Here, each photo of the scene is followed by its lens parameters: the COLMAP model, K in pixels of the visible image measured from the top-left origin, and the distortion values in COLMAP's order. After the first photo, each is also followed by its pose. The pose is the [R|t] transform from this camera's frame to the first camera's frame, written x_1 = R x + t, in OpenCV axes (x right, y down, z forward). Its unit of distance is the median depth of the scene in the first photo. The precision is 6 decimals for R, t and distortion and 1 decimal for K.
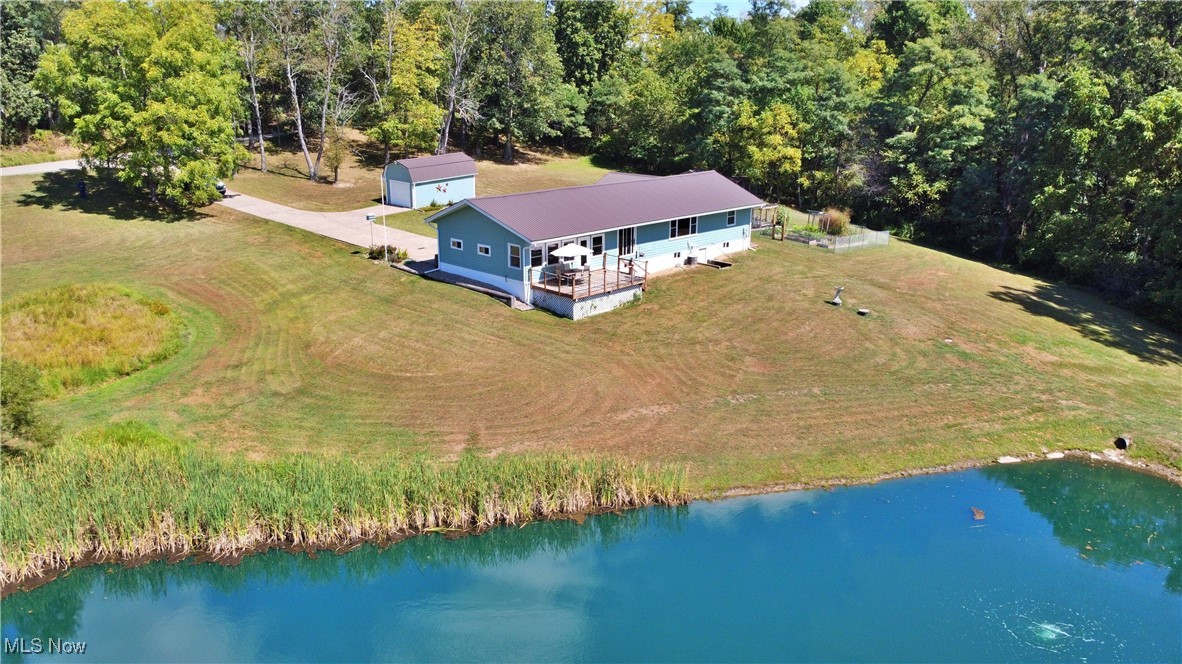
lens RADIAL K [[896.4, 0, 590.5], [0, 896.4, 331.7], [0, 0, 1]] dist [-0.002926, -0.001050]
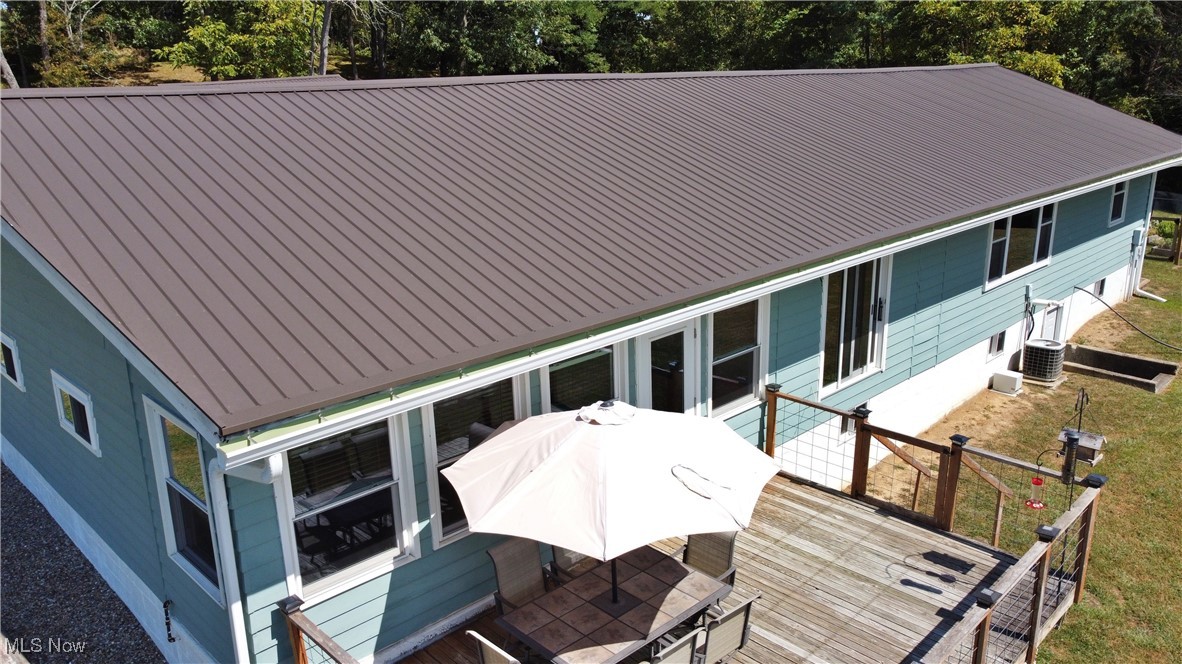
lens RADIAL K [[896.4, 0, 592.4], [0, 896.4, 331.3], [0, 0, 1]] dist [-0.002926, -0.001050]
pose [[0.999707, -0.023454, -0.005918, -0.018813], [0.023476, 0.999718, 0.003557, -0.093364], [0.005833, -0.003695, 0.999976, 0.745312]]
